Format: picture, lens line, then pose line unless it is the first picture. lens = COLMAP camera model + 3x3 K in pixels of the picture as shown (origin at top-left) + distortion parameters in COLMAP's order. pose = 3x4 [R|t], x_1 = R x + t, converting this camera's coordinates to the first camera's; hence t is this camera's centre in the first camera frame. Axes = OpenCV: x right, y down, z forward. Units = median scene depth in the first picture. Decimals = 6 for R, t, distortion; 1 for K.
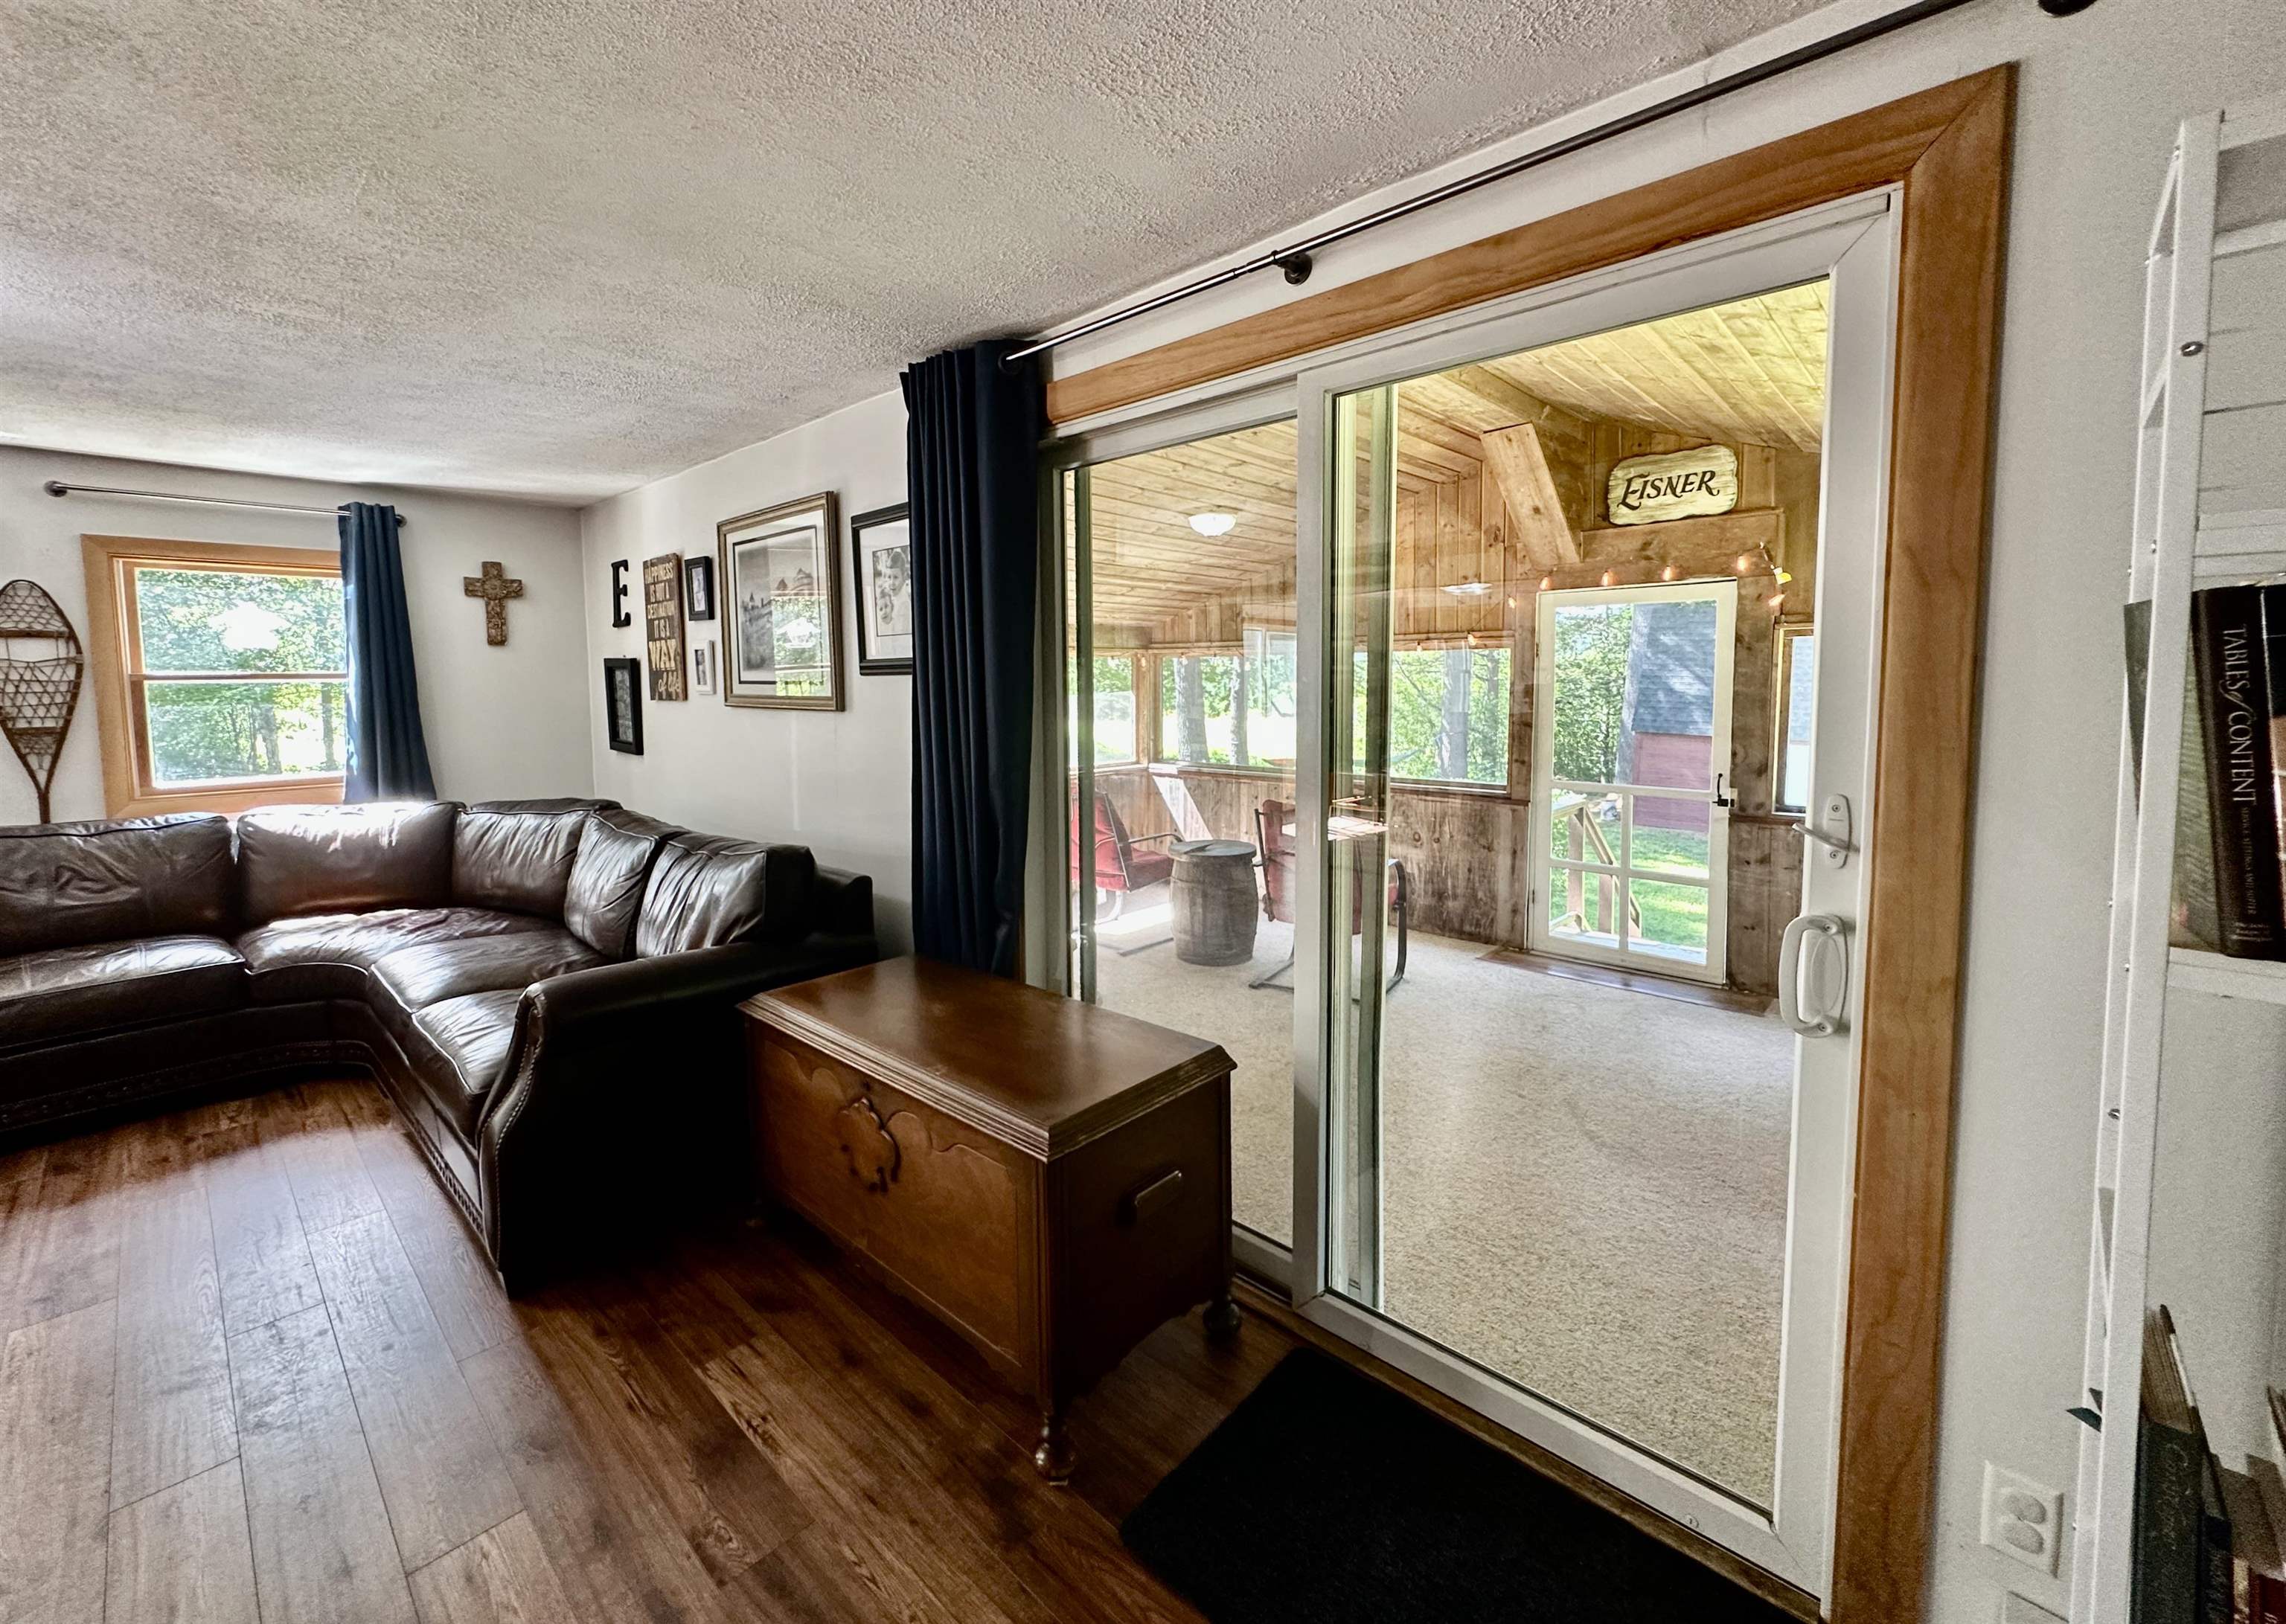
lens RADIAL K [[918.5, 0, 1138.9], [0, 918.5, 743.9], [0, 0, 1]] dist [0.000297, 0.000015]
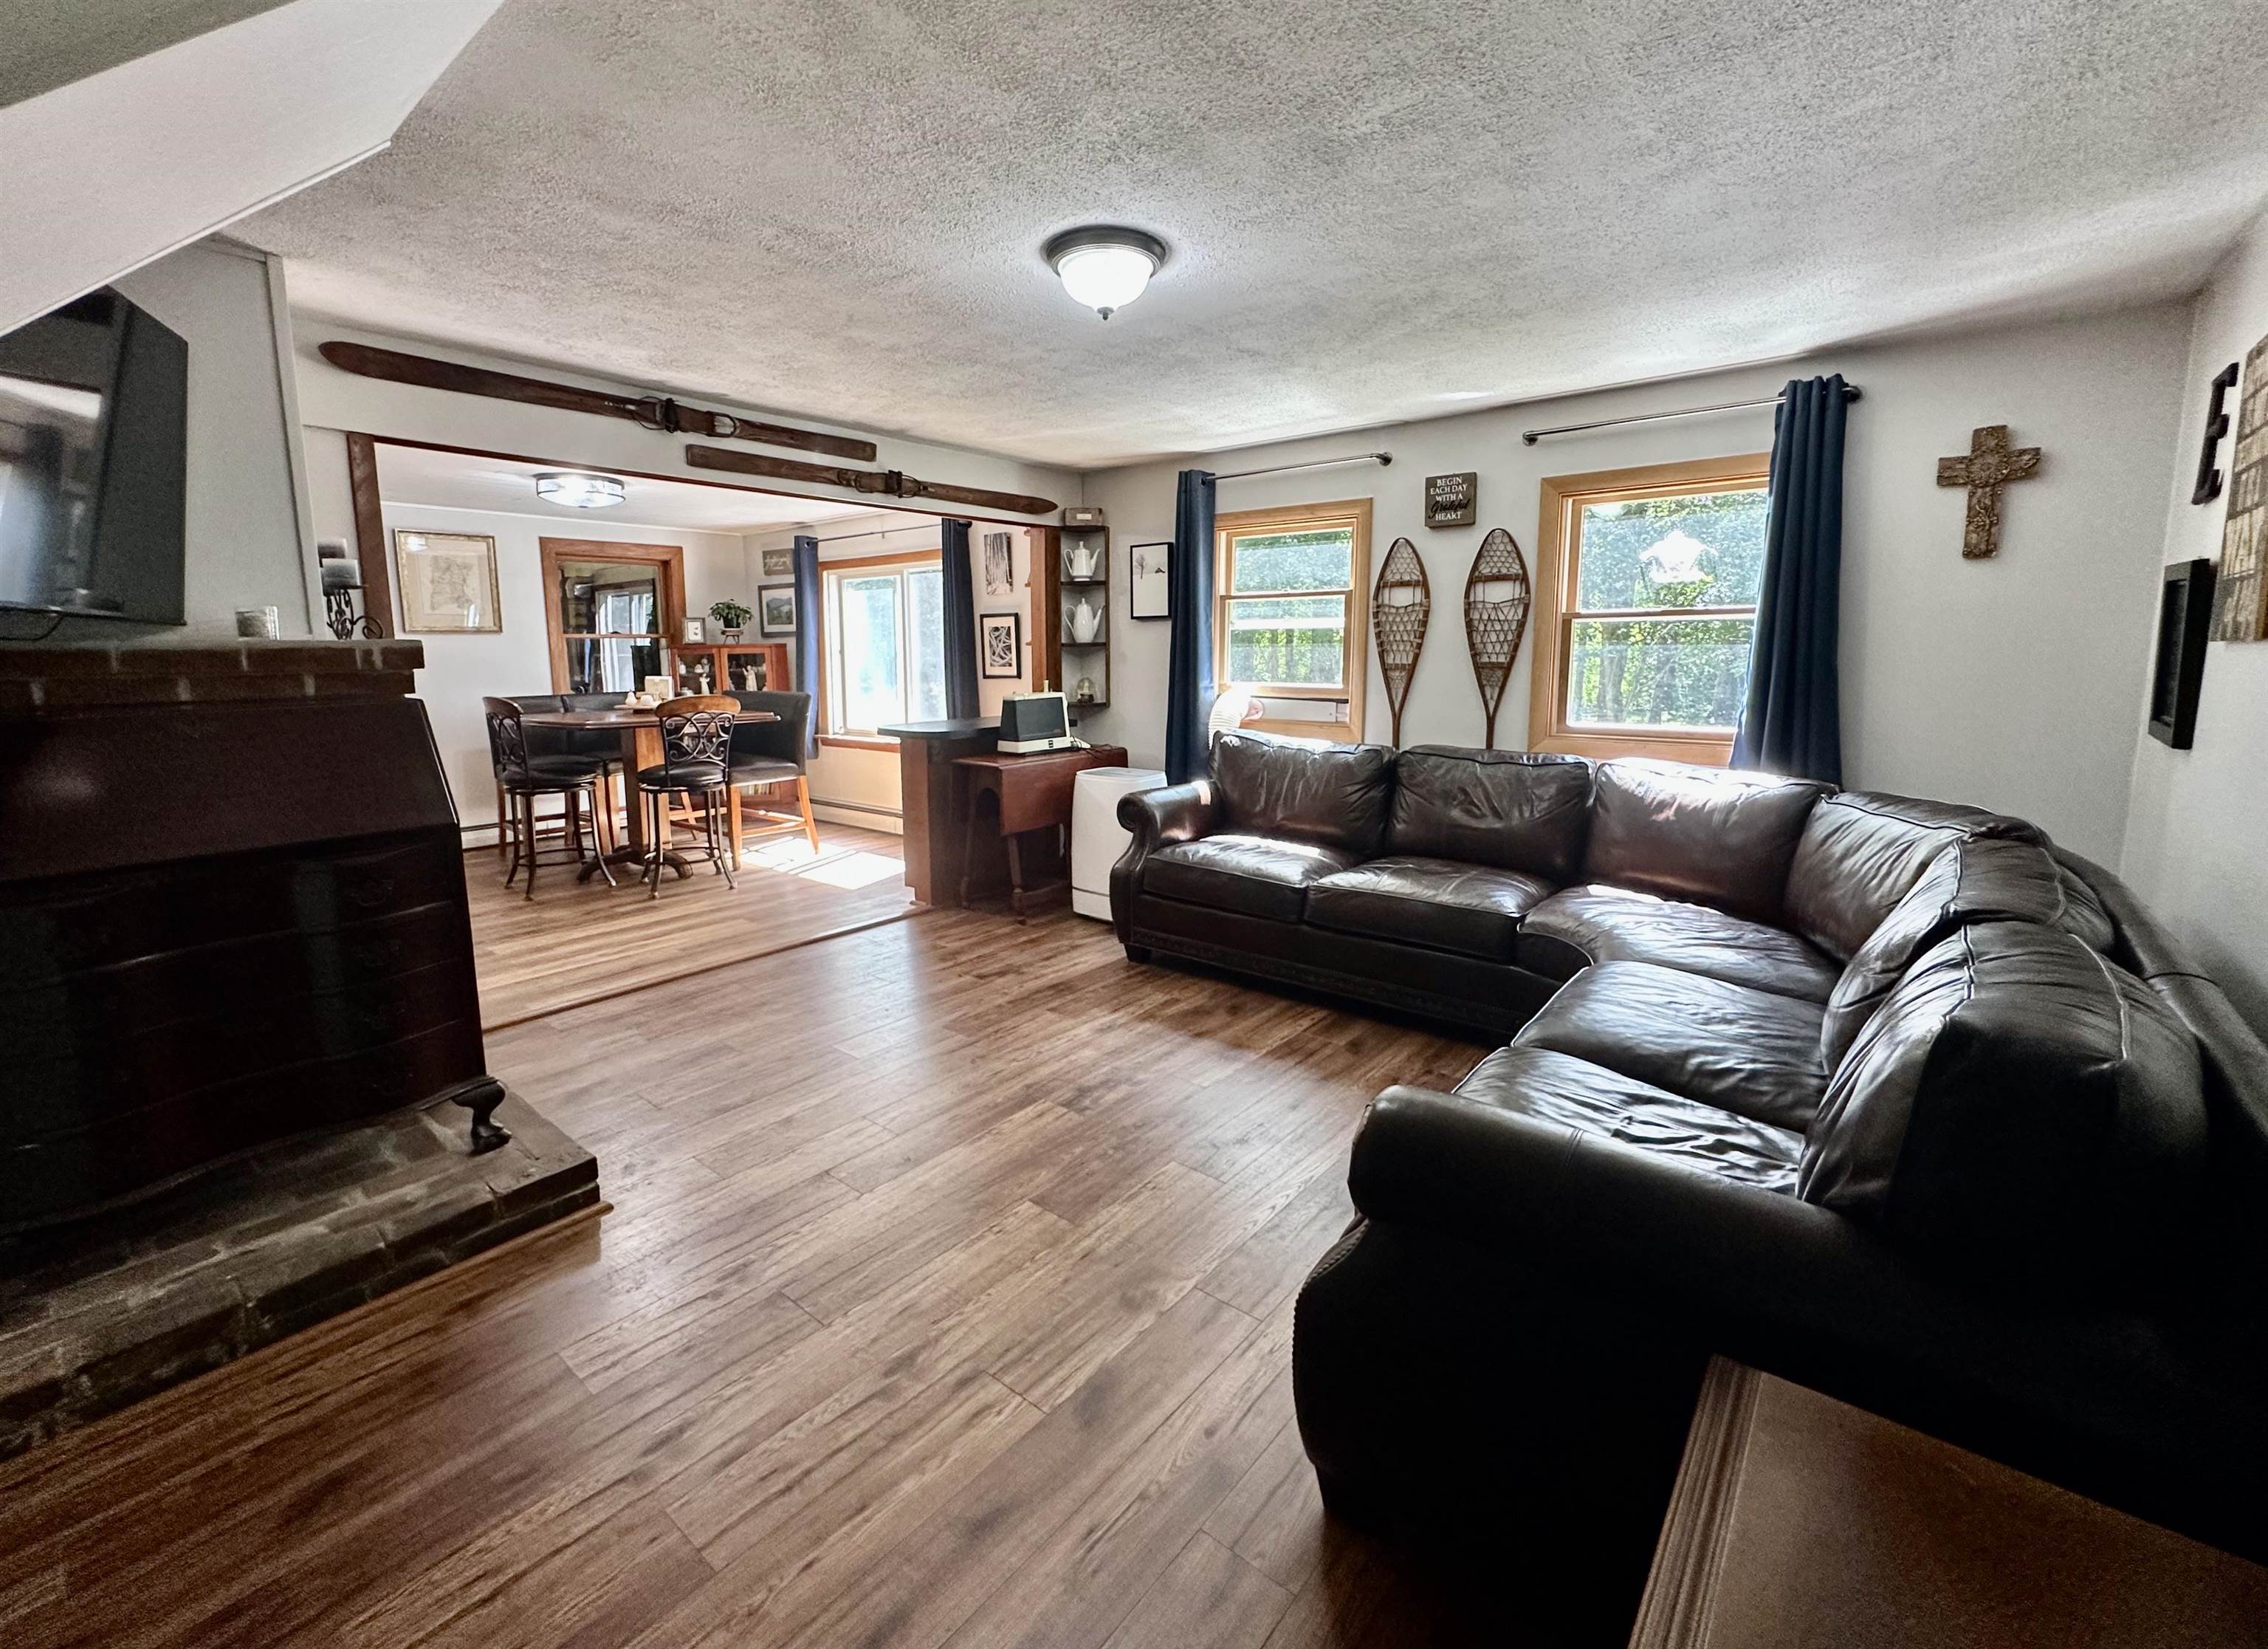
lens RADIAL K [[965.7, 0, 1106.5], [0, 965.7, 778.0], [0, 0, 1]] dist [-0.001347, 0.000012]
pose [[0.050405, 0.138928, -0.989019, -0.035317], [-0.064088, 0.988687, 0.135615, -0.007168], [0.996671, 0.056548, 0.058738, 0.436778]]
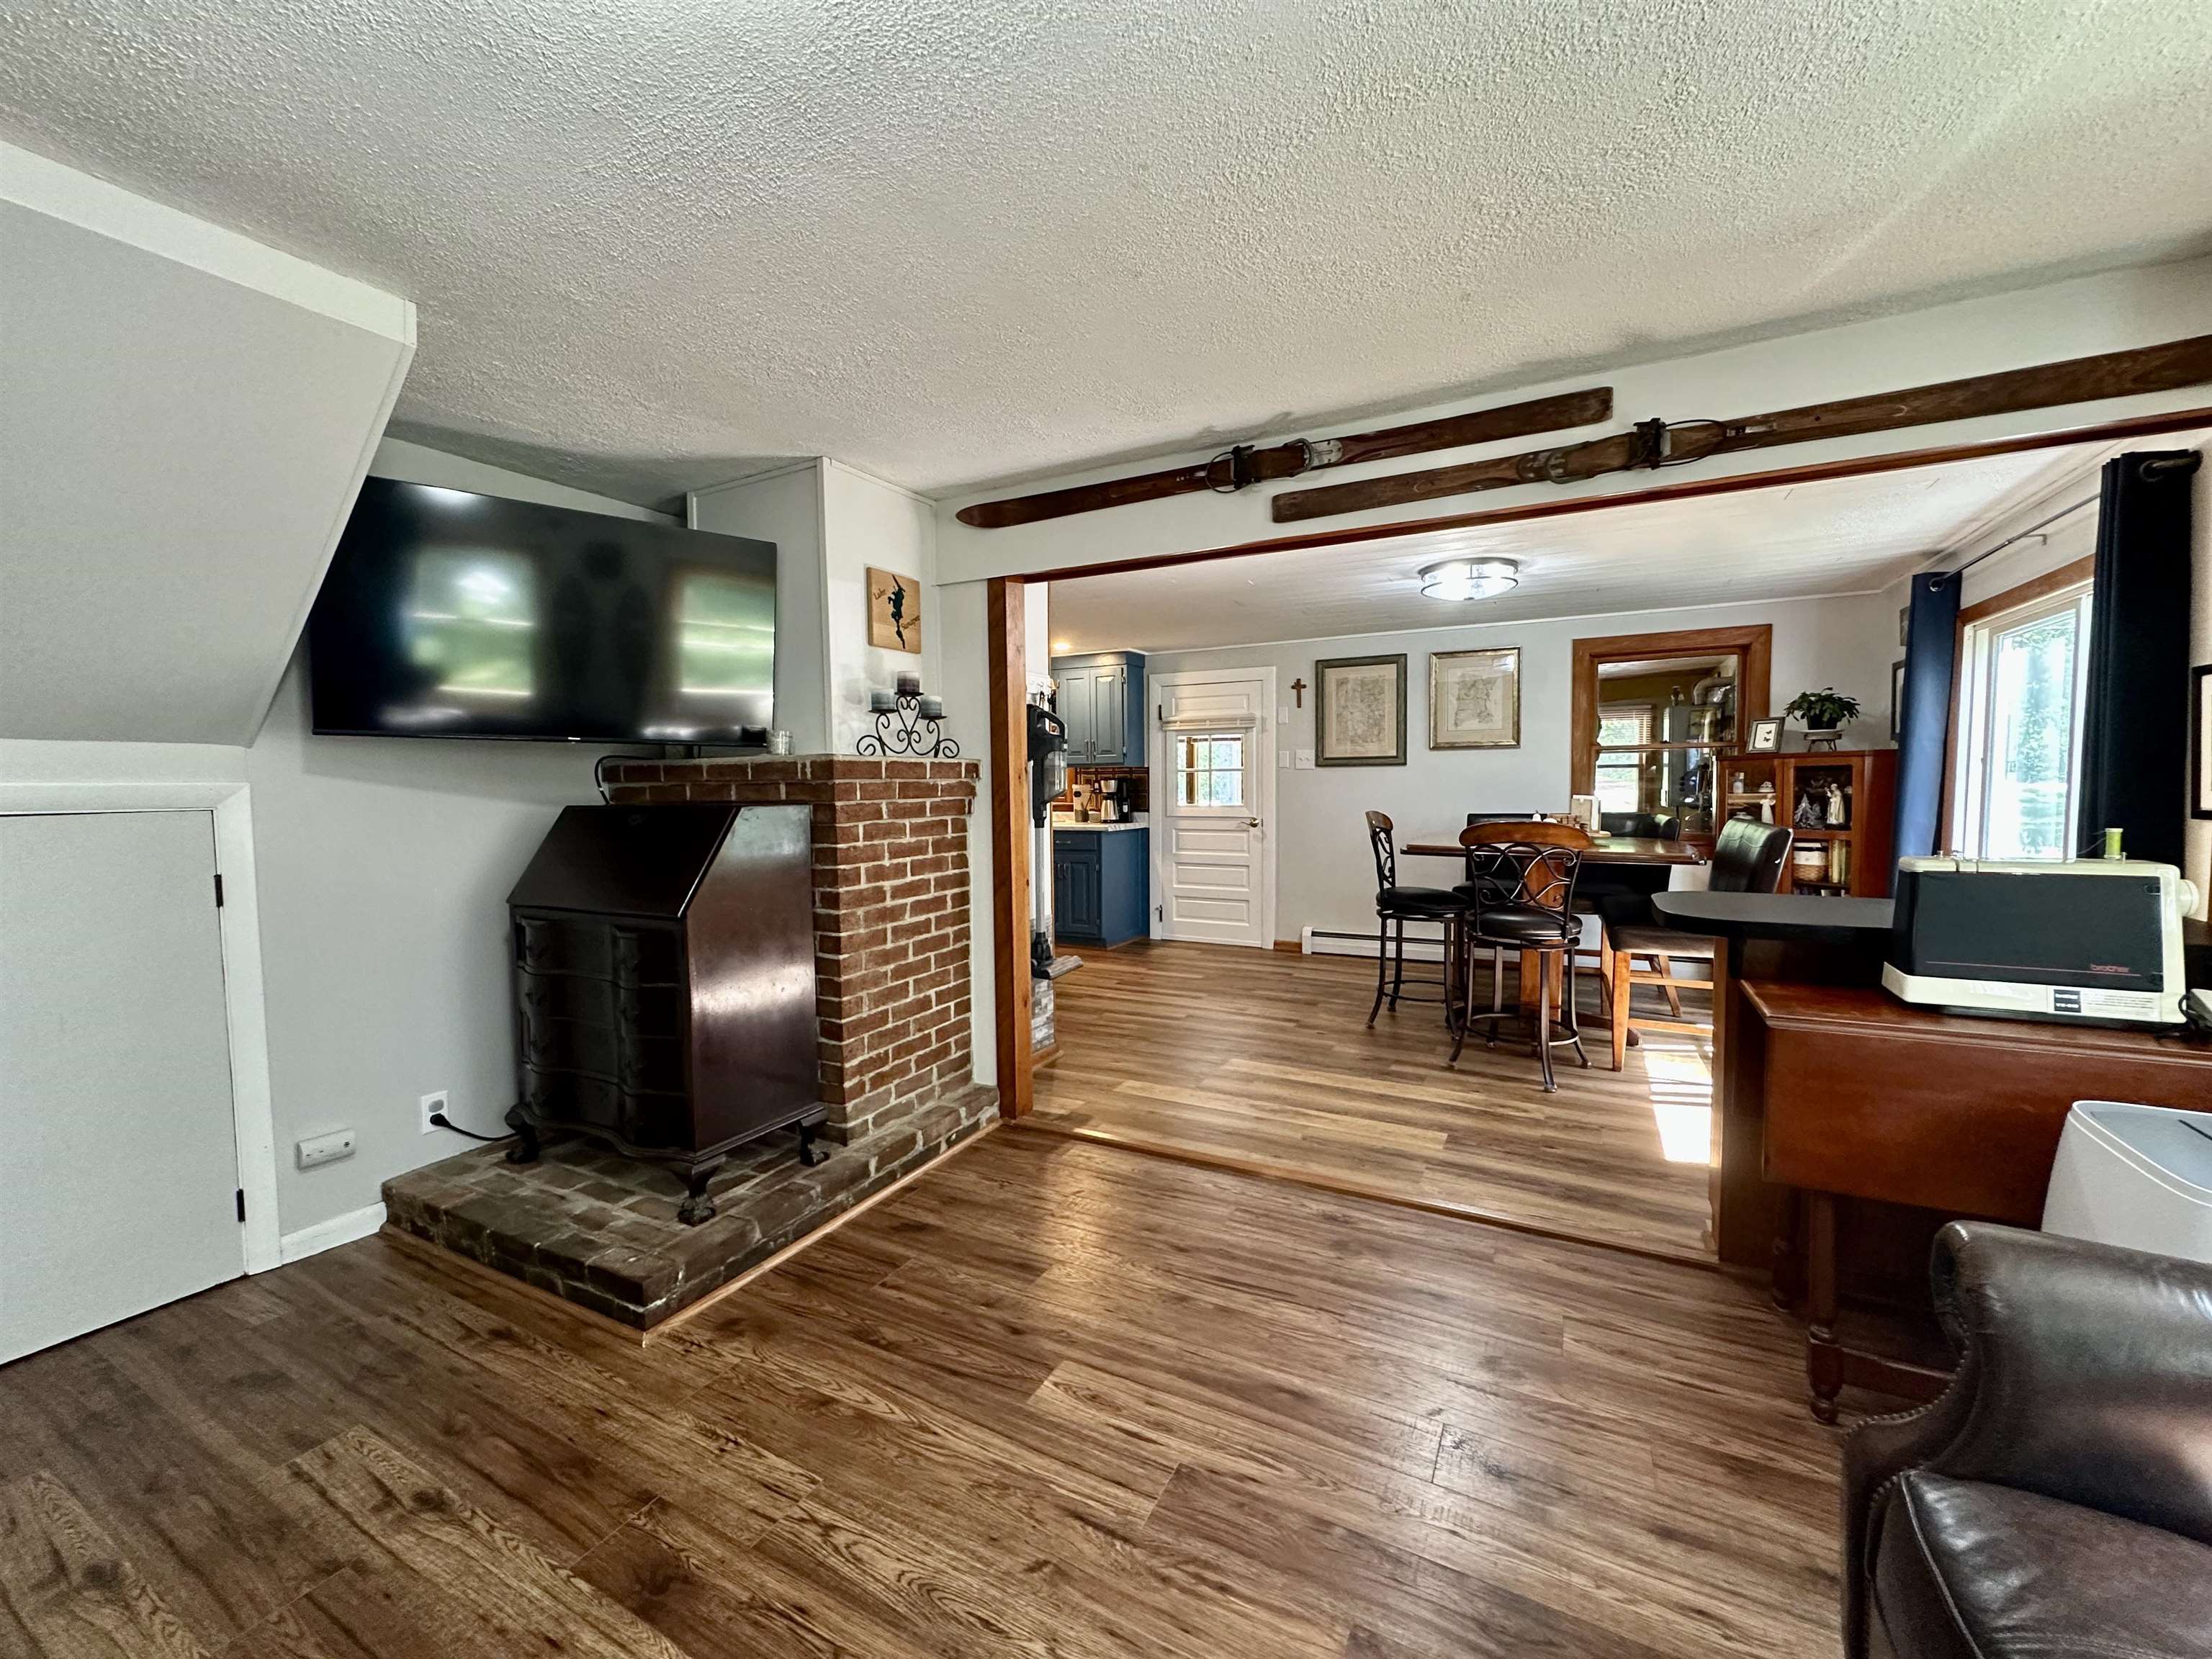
lens RADIAL K [[881.9, 0, 1102.7], [0, 881.9, 826.2], [0, 0, 1]] dist [-0.002918, 0.000018]
pose [[-0.966057, 0.029936, -0.256589, -0.805389], [-0.001909, 0.992408, 0.122973, -0.008903], [0.258323, 0.119288, -0.958666, 0.732286]]
